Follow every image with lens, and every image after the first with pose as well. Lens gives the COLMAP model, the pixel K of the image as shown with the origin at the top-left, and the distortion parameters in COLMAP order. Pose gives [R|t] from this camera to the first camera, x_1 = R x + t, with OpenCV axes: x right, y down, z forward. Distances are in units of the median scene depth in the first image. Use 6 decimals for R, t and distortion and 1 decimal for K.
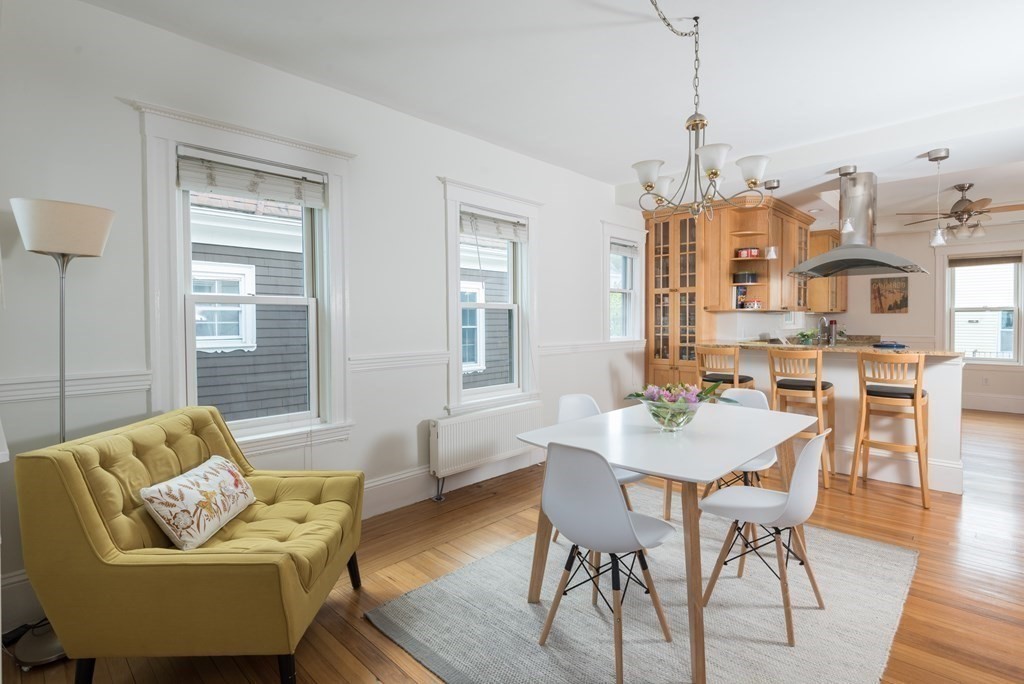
lens RADIAL K [[499.3, 0, 512.6], [0, 499.3, 329.1], [0, 0, 1]] dist [-0.003674, -0.002465]
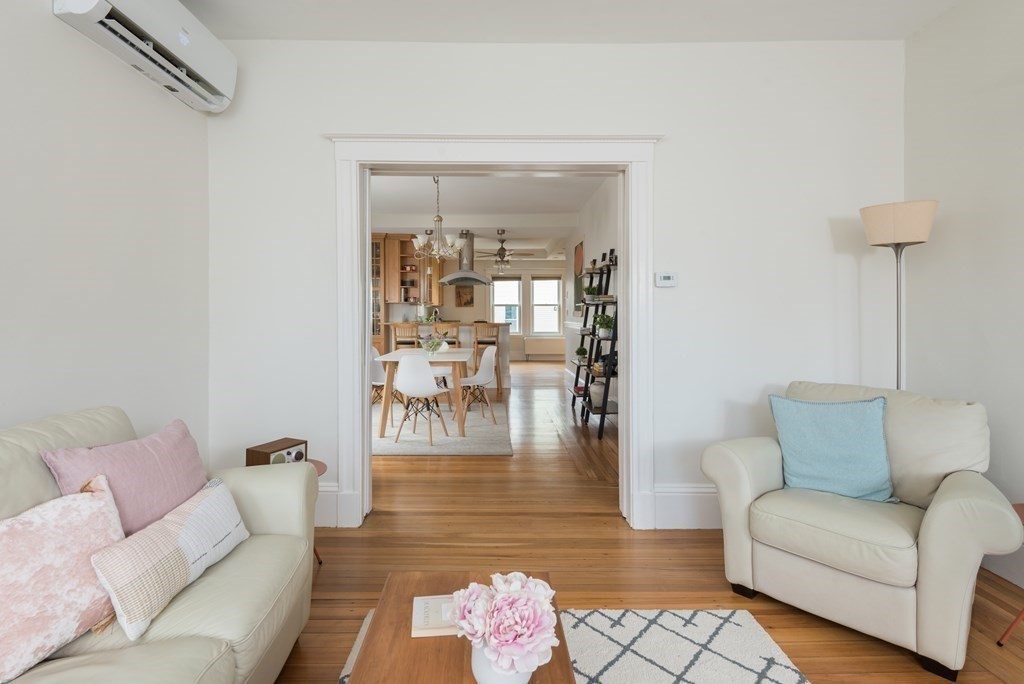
lens RADIAL K [[494.5, 0, 498.0], [0, 494.5, 314.6], [0, 0, 1]] dist [0.020484, -0.000748]
pose [[0.708936, 0.002440, 0.705268, -0.445235], [0.012386, 0.999797, -0.015909, 0.028858], [-0.705164, 0.020014, 0.708762, -0.335787]]
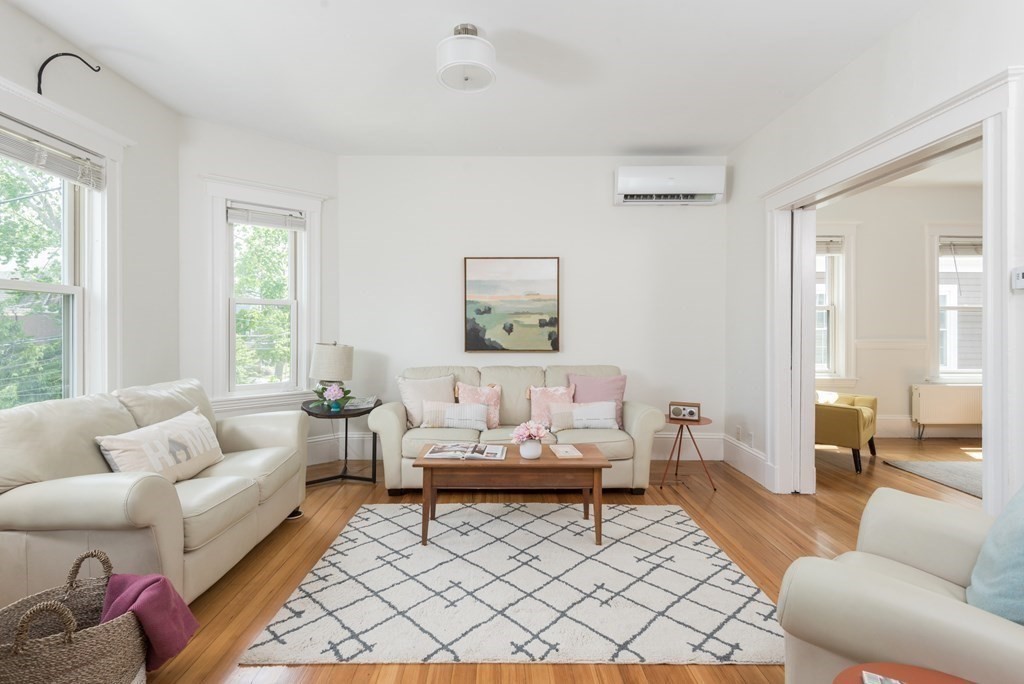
lens RADIAL K [[489.4, 0, 507.6], [0, 489.4, 327.5], [0, 0, 1]] dist [0.000638, -0.000580]
pose [[0.702019, 0.004684, -0.712142, 0.016661], [-0.018152, 0.999771, -0.011319, 0.031364], [0.711926, 0.020873, 0.701944, -0.575344]]
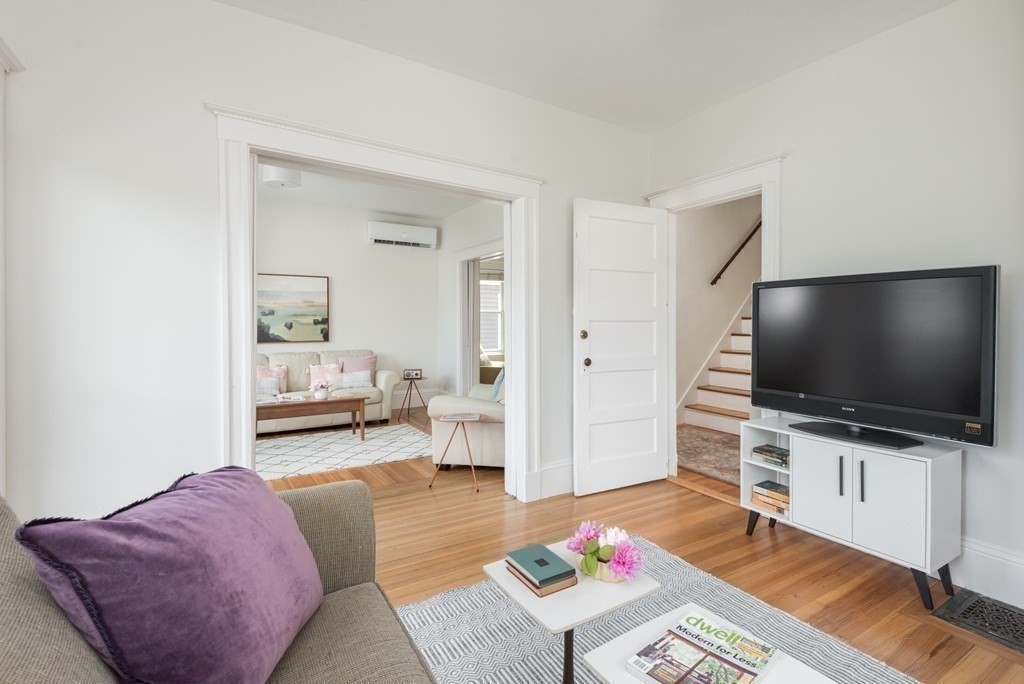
lens RADIAL K [[497.8, 0, 550.8], [0, 497.8, 327.8], [0, 0, 1]] dist [0.049580, -0.000102]
pose [[0.977234, 0.000561, -0.212166, 0.269807], [-0.003550, 0.999900, -0.013712, 0.041475], [0.212137, 0.014153, 0.977138, -0.998972]]
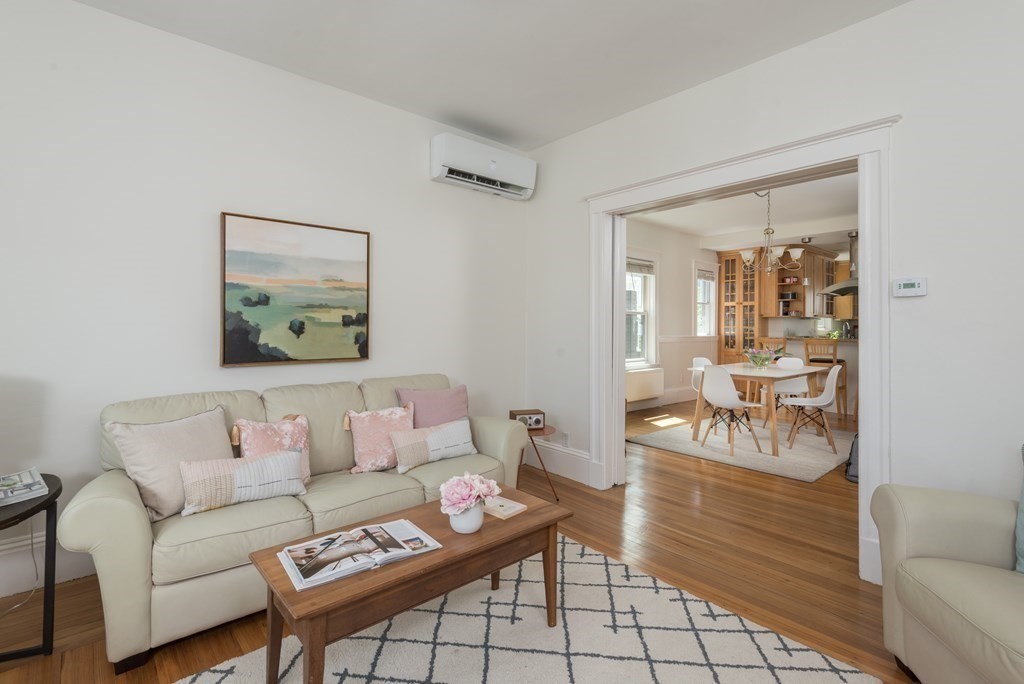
lens RADIAL K [[472.4, 0, 506.1], [0, 472.4, 325.6], [0, 0, 1]] dist [0.023828, -0.016250]
pose [[0.996318, 0.007445, -0.085410, -0.266816], [-0.009470, 0.999683, -0.023328, 0.031022], [0.085209, 0.024051, 0.996073, -0.517565]]
